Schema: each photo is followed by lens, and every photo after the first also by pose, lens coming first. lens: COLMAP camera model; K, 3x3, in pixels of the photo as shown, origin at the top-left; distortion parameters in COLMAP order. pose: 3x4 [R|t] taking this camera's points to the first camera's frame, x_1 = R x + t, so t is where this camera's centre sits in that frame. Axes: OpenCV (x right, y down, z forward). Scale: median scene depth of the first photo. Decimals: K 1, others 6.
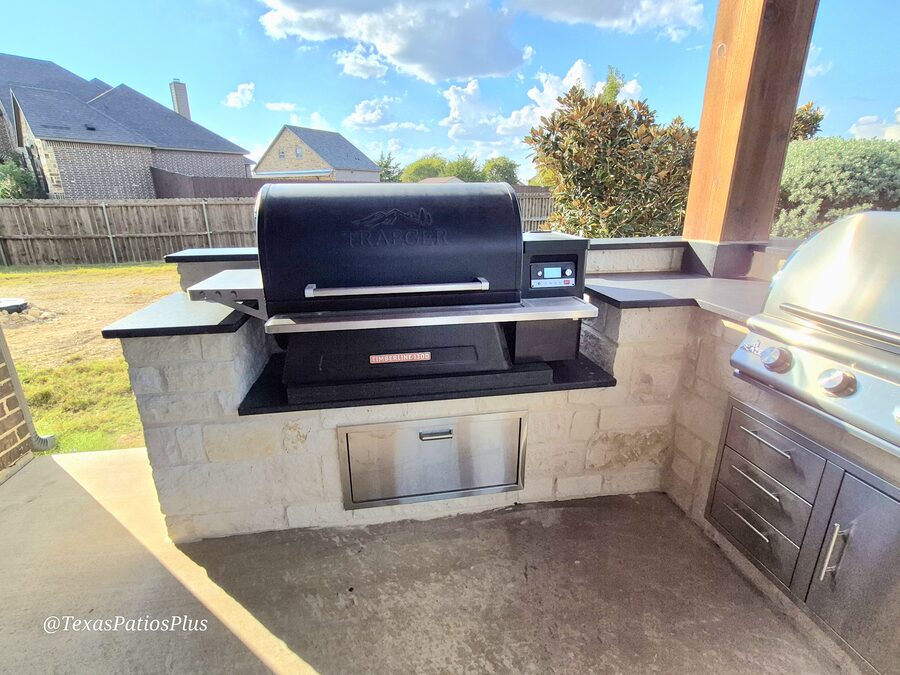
lens RADIAL K [[443.8, 0, 448.6], [0, 443.8, 336.0], [0, 0, 1]] dist [0.004130, -0.001359]
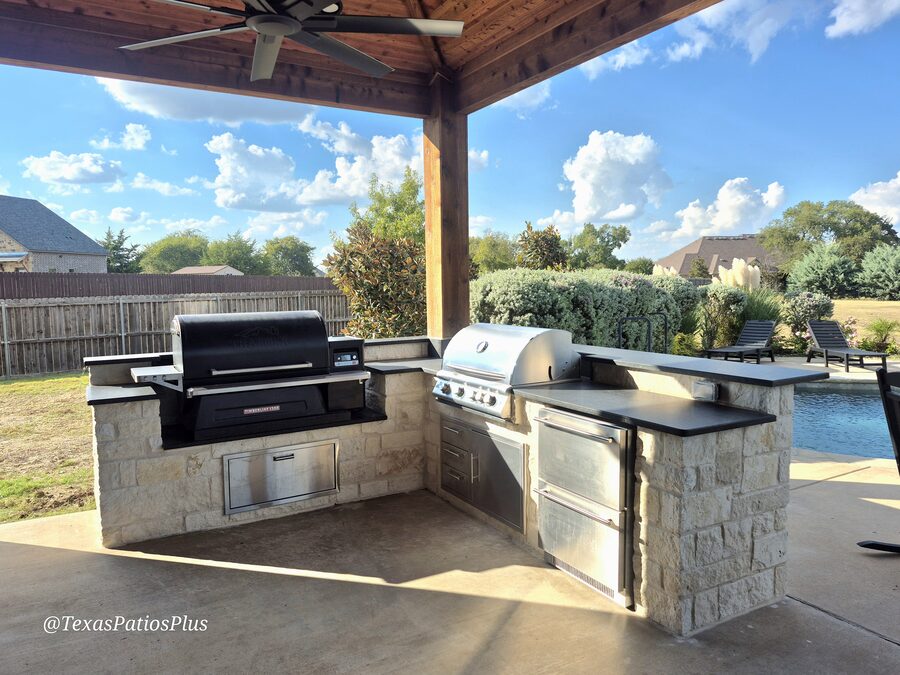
lens RADIAL K [[653.9, 0, 456.2], [0, 653.9, 337.2], [0, 0, 1]] dist [0.049321, -0.021262]
pose [[0.935819, -0.035897, 0.350647, -0.250272], [0.113082, 0.972792, -0.202209, 0.328167], [-0.333848, 0.228883, 0.914417, -1.444908]]
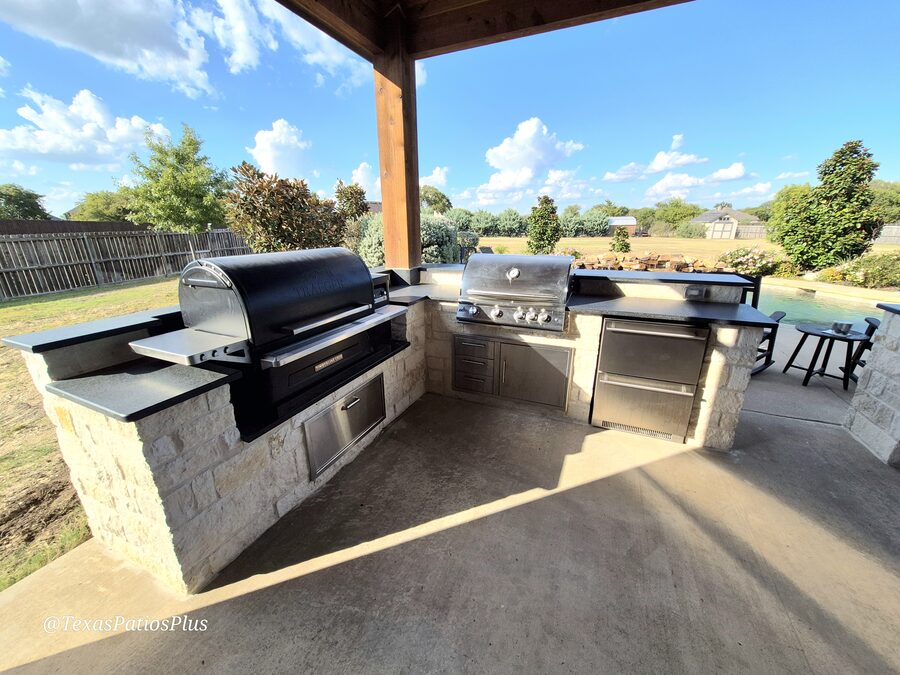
lens RADIAL K [[354.8, 0, 446.7], [0, 354.8, 337.4], [0, 0, 1]] dist [0.006232, -0.002266]
pose [[0.549138, -0.251678, 0.796935, -0.742924], [0.257295, 0.958174, 0.125306, -0.073645], [-0.795139, 0.136237, 0.590926, -0.067699]]
